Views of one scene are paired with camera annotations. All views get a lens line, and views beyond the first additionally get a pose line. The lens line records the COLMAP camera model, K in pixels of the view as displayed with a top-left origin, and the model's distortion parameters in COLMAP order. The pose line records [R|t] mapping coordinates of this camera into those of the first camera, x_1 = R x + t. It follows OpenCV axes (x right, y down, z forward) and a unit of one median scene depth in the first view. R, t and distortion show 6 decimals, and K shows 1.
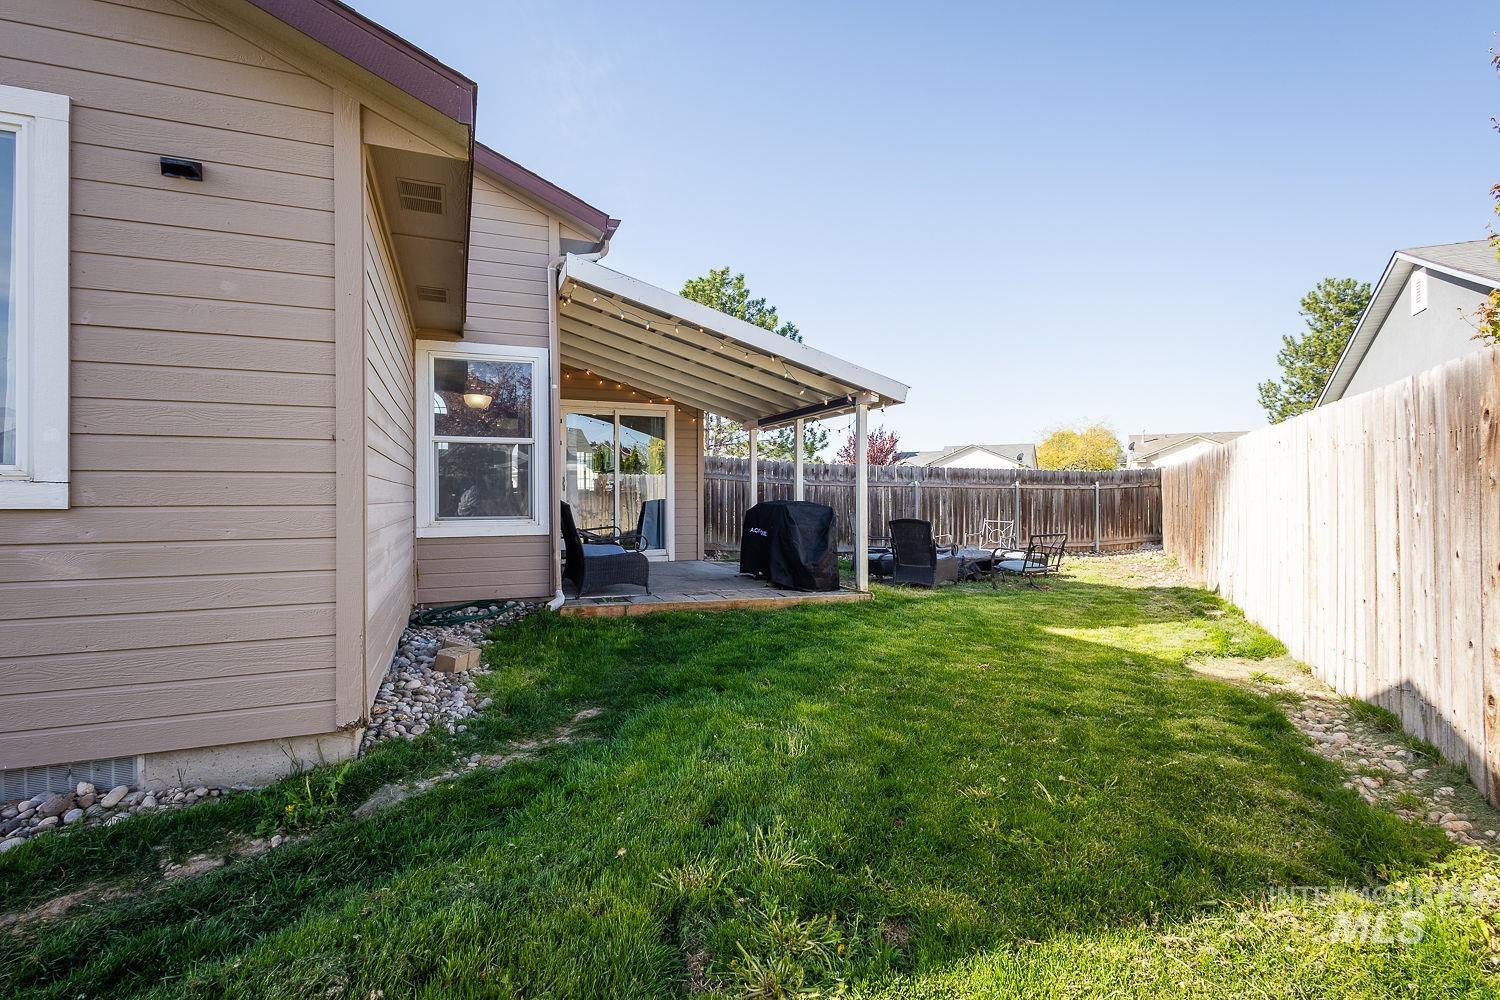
lens RADIAL K [[687.8, 0, 750.0], [0, 687.8, 500.0], [0, 0, 1]] dist [0.002911, 0.000262]
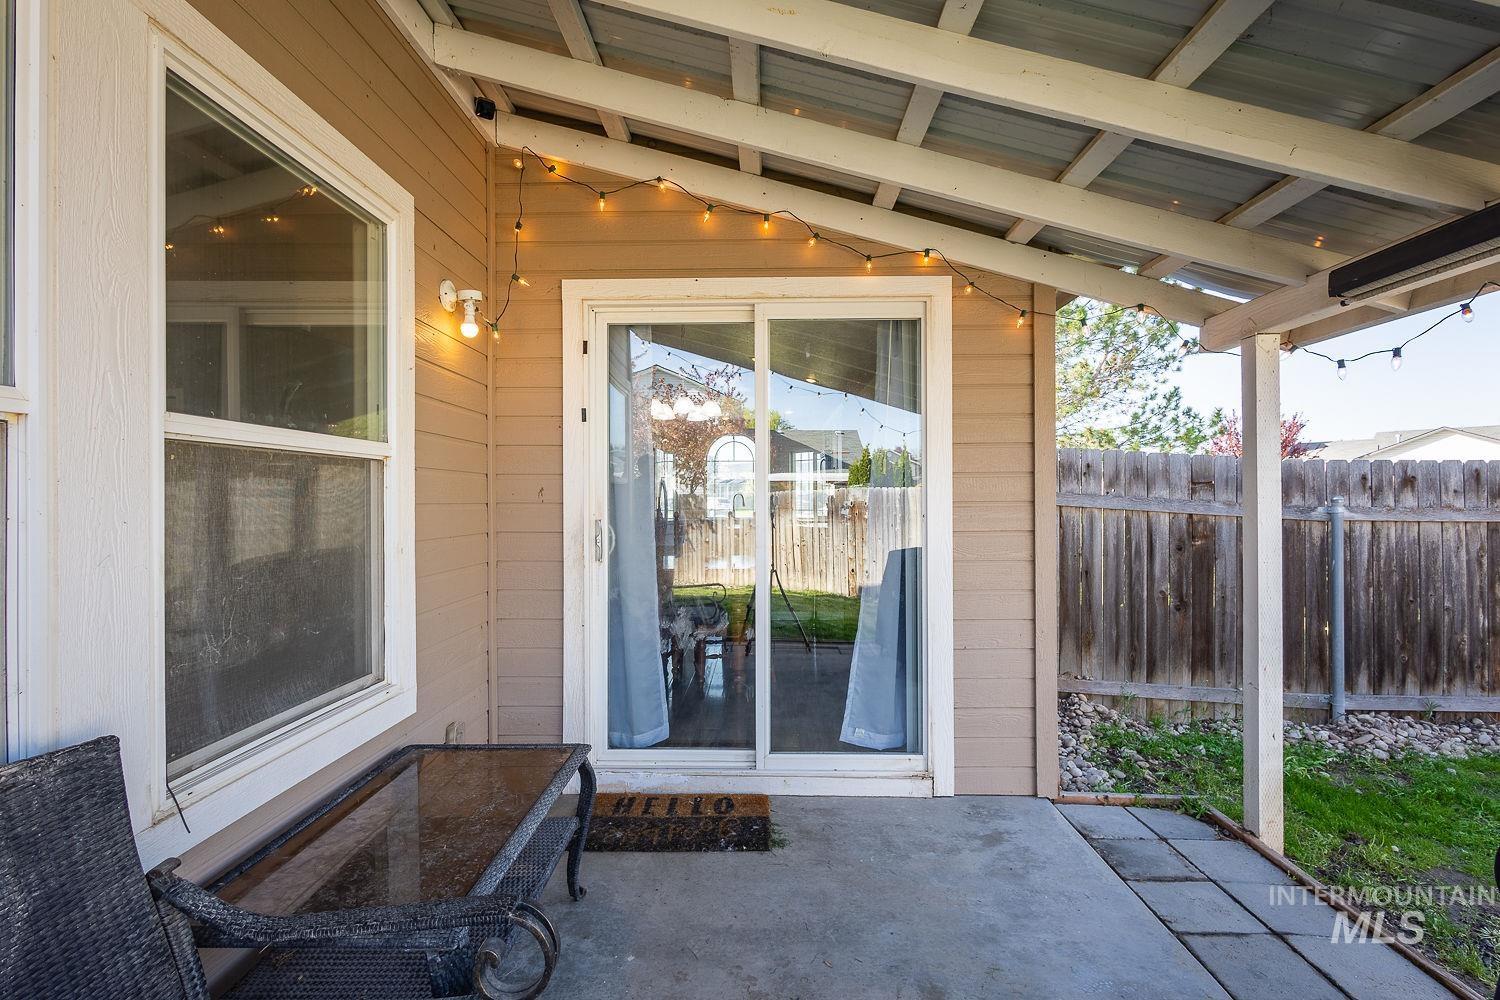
lens RADIAL K [[706.4, 0, 763.2], [0, 706.4, 498.7], [0, 0, 1]] dist [0.004376, 0.000267]
pose [[0.920594, -0.003757, -0.390502, -0.050592], [0.000819, 0.999970, -0.007690, -0.029552], [0.390520, 0.006760, 0.920570, 0.527382]]
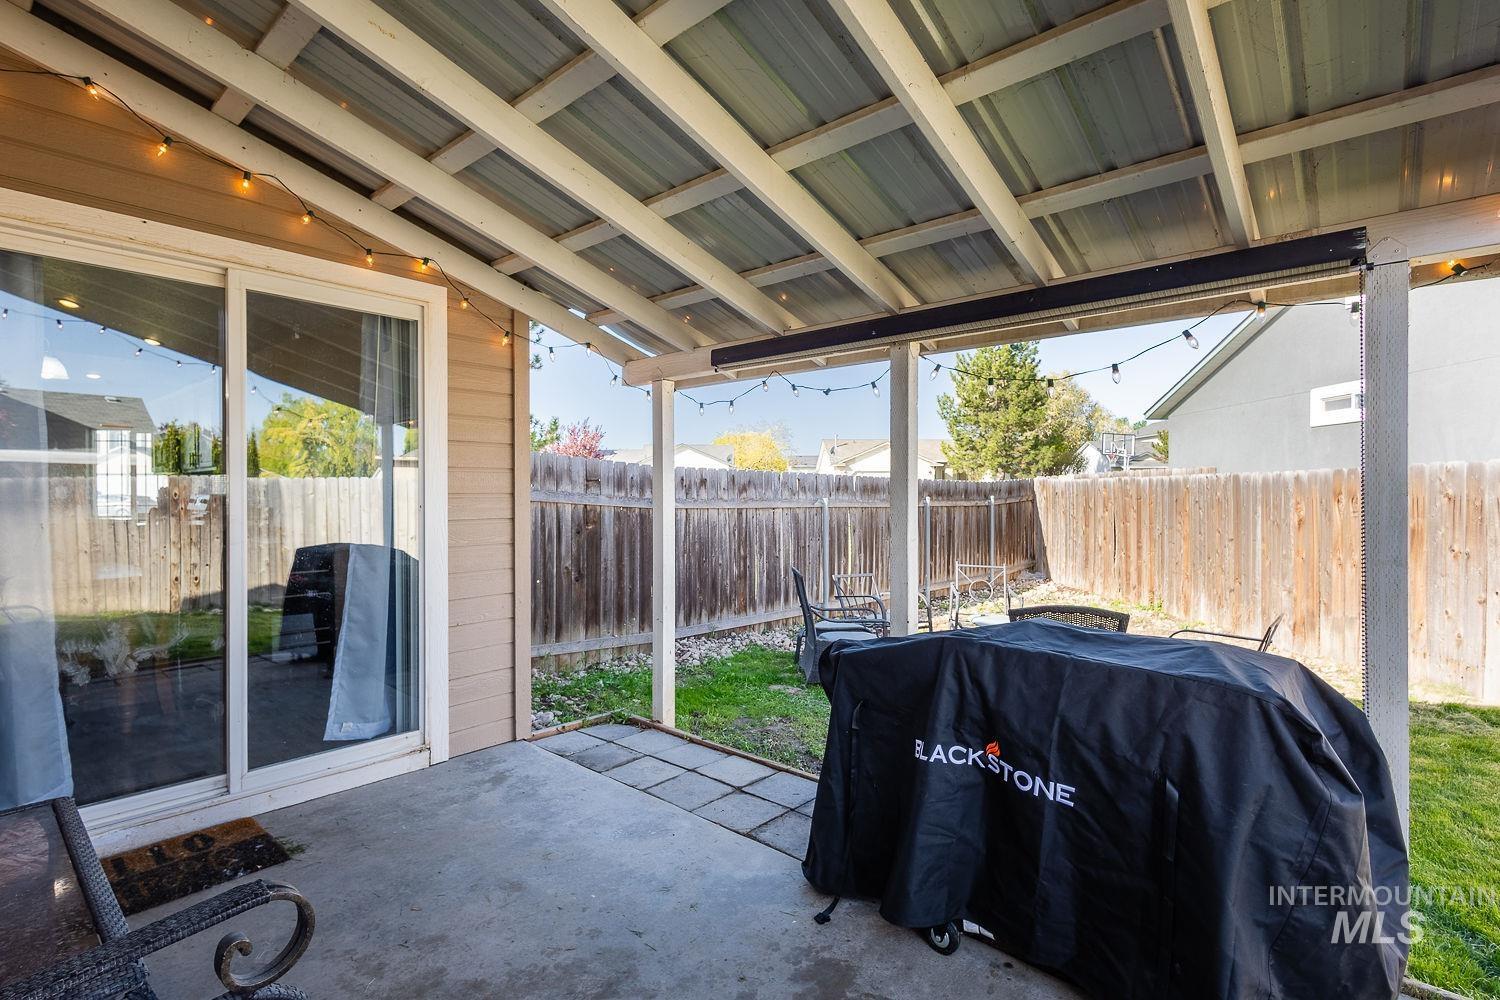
lens RADIAL K [[701.8, 0, 750.0], [0, 701.8, 500.0], [0, 0, 1]] dist [0.005859, 0.000037]
pose [[0.893342, -0.003235, 0.449366, -0.101595], [0.002341, 0.999994, 0.002545, -0.028291], [-0.449372, -0.001221, 0.893344, 0.488309]]
